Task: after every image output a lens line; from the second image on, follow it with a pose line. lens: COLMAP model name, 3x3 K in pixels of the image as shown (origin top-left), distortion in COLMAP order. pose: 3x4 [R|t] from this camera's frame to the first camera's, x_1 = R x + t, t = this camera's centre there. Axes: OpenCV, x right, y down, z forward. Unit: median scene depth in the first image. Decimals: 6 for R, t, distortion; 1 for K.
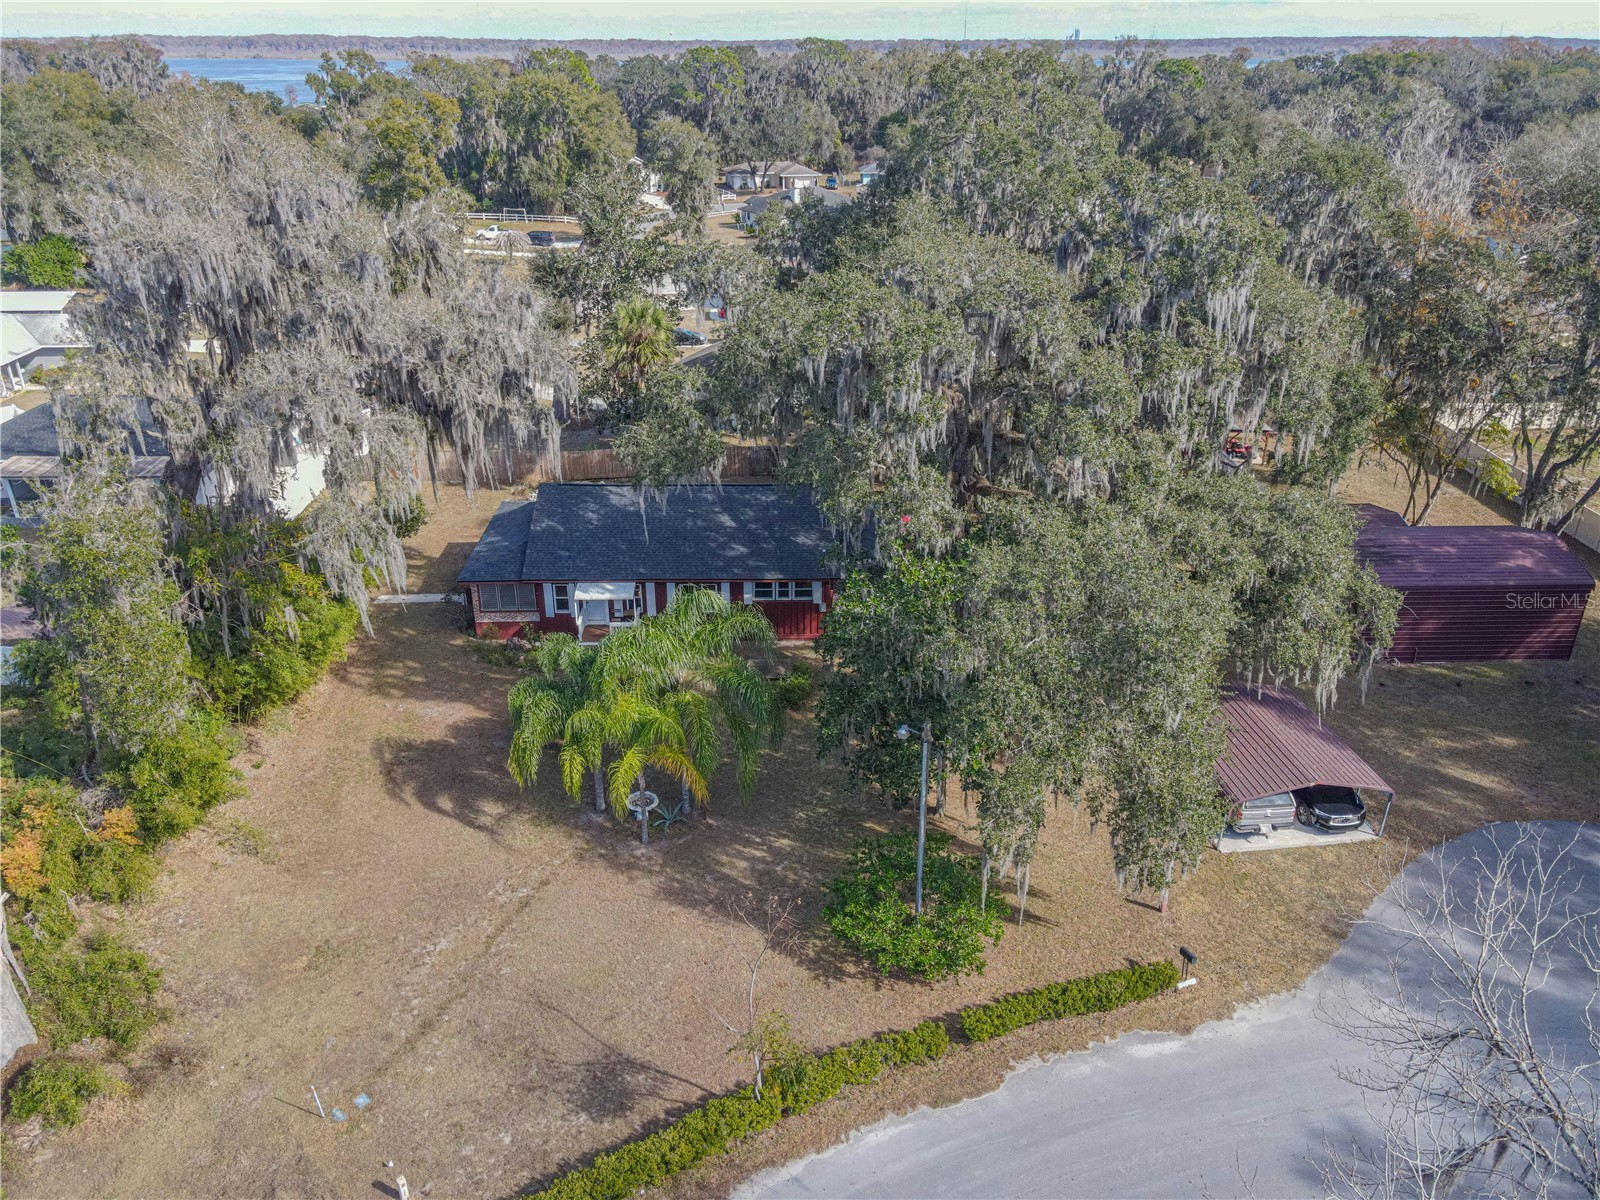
lens RADIAL K [[1181.3, 0, 799.1], [0, 1181.3, 588.3], [0, 0, 1]] dist [0.022157, -0.004567]
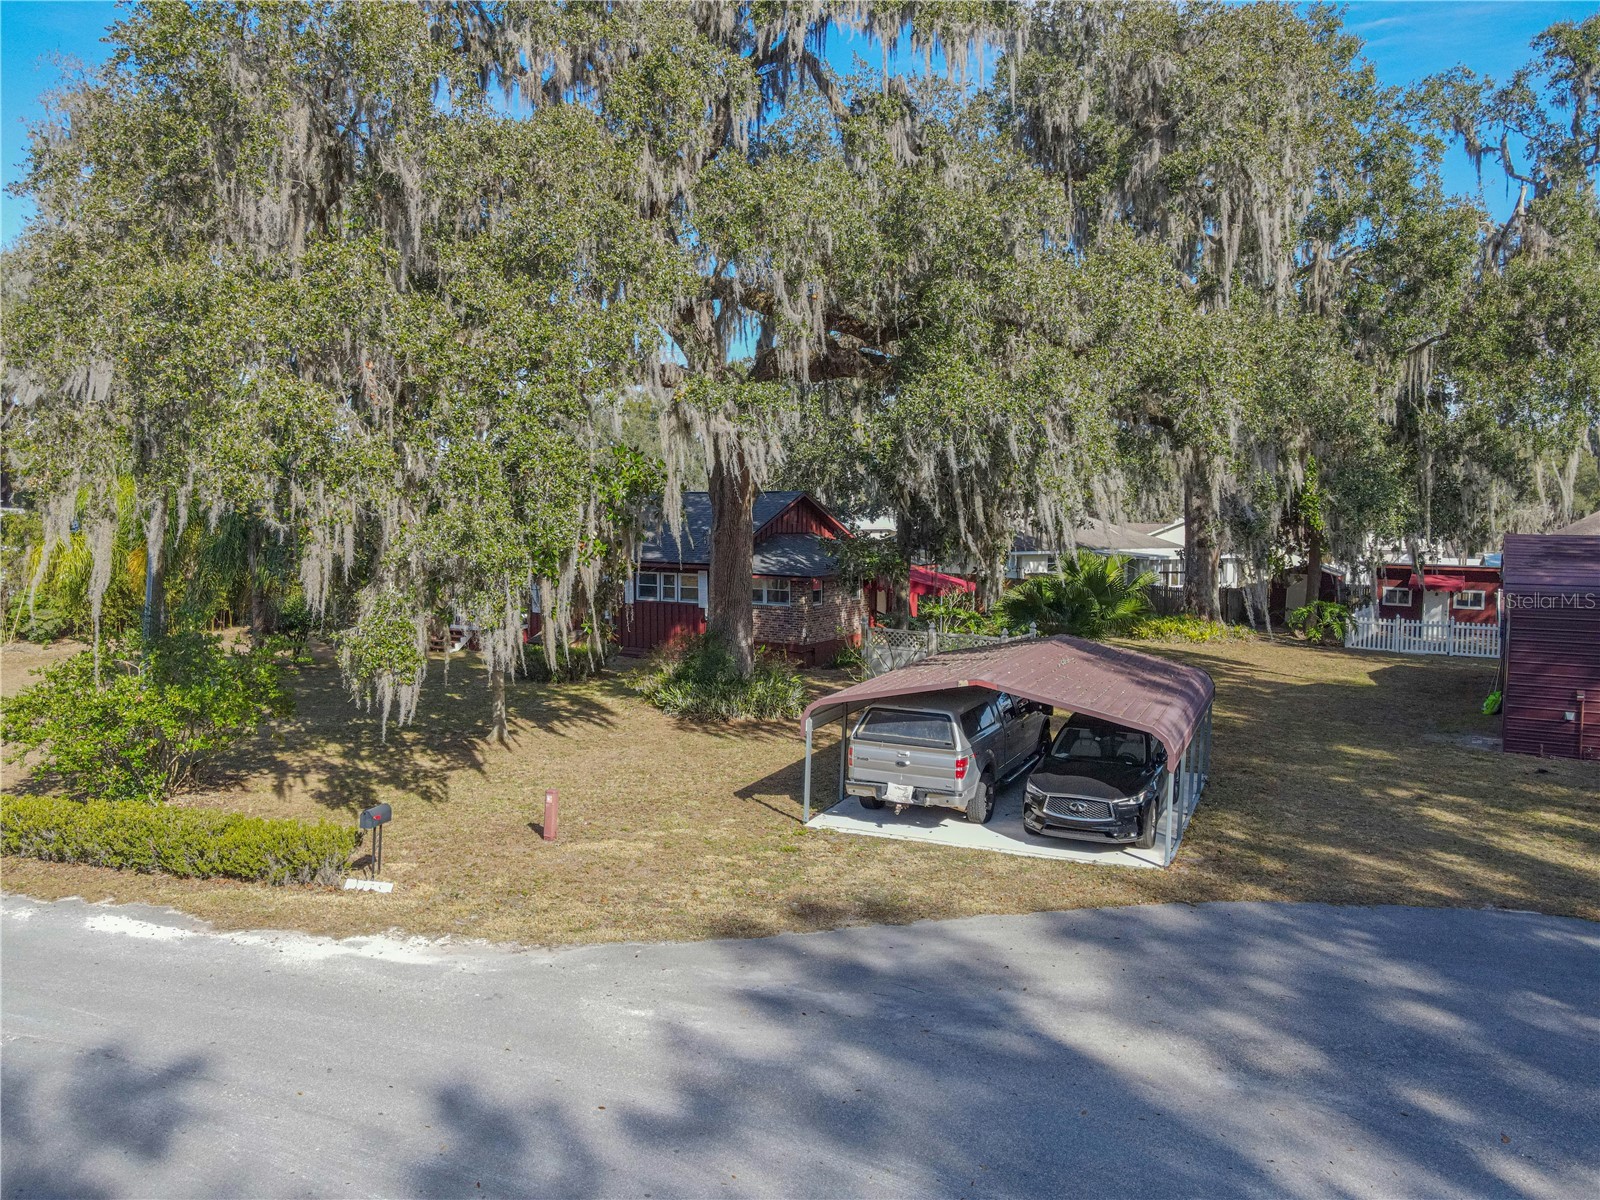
lens RADIAL K [[1181.3, 0, 806.4], [0, 1181.3, 608.6], [0, 0, 1]] dist [0.022157, -0.004567]
pose [[0.852268, 0.045597, -0.521114, 0.608705], [-0.223462, 0.932459, -0.283876, 0.278341], [0.472973, 0.358388, 0.804894, 0.571233]]
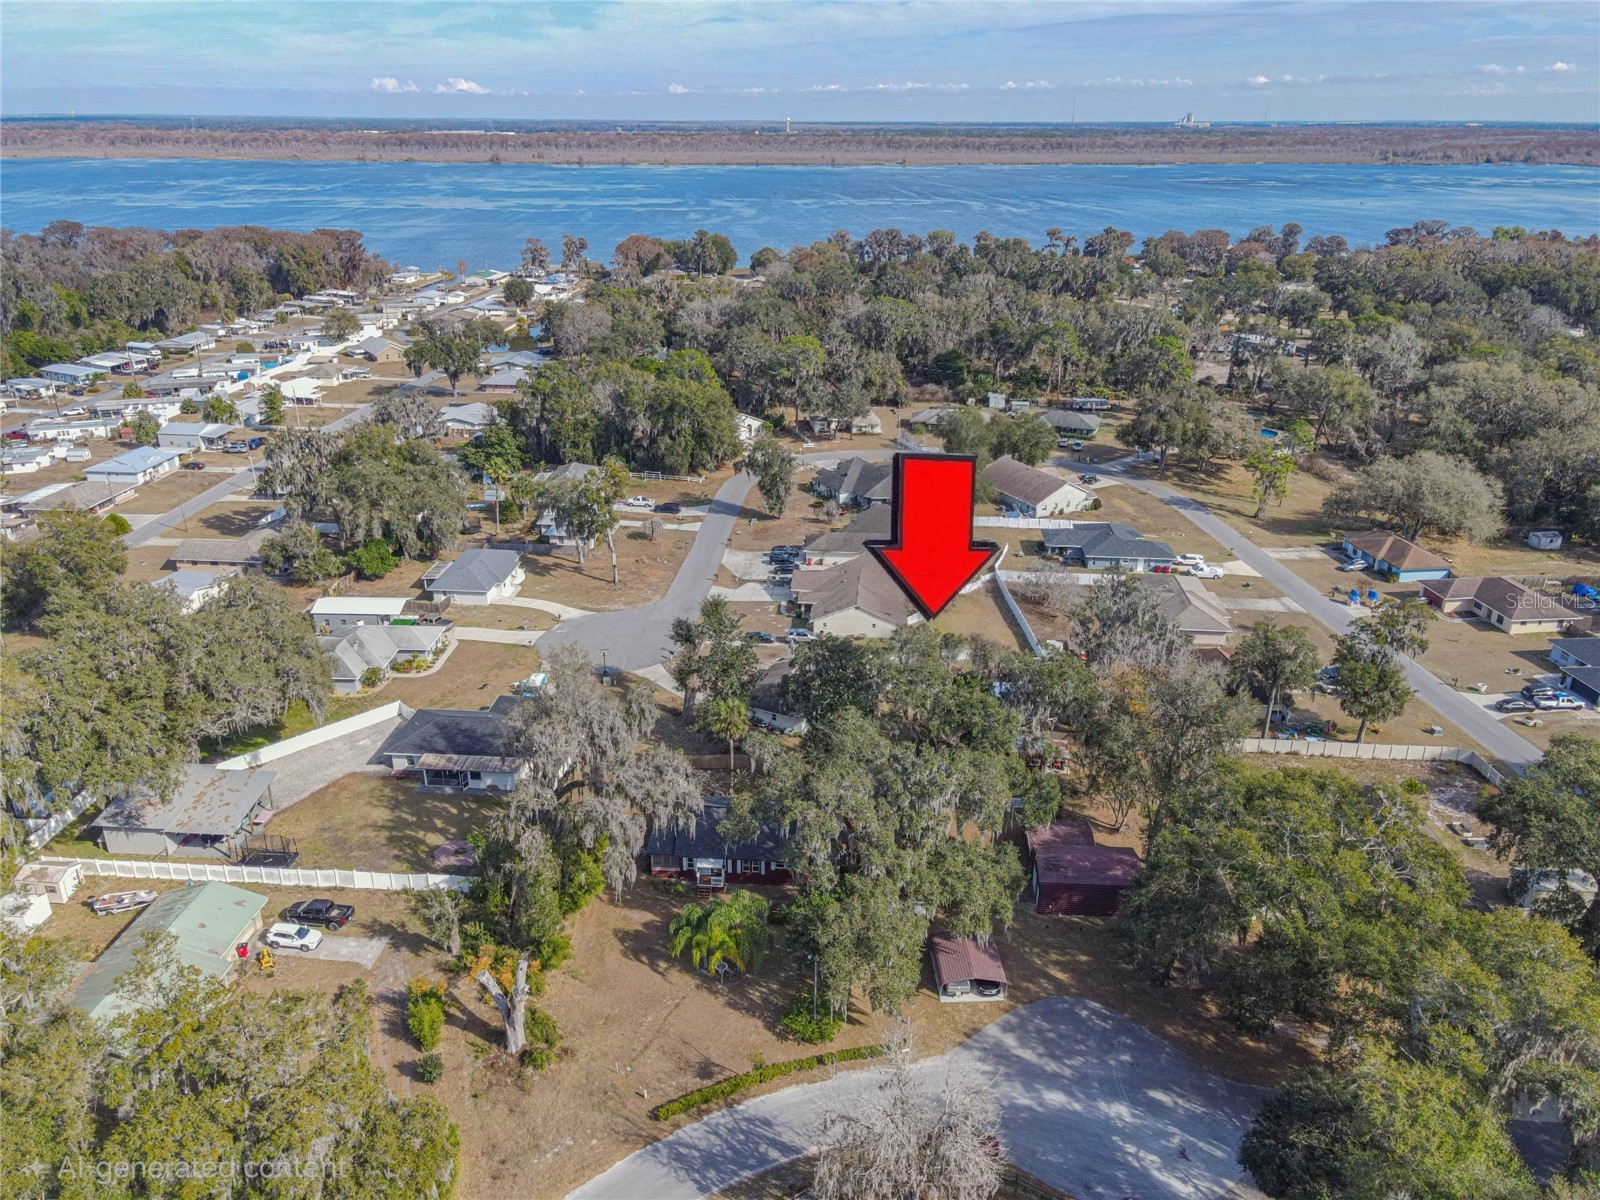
lens RADIAL K [[1181.3, 0, 799.9], [0, 1181.3, 605.9], [0, 0, 1]] dist [0.022157, -0.004567]
pose [[0.996065, 0.038017, -0.080058, 0.224105], [-0.040726, 0.998642, -0.032483, -0.549014], [0.078714, 0.035615, 0.996261, -1.651828]]
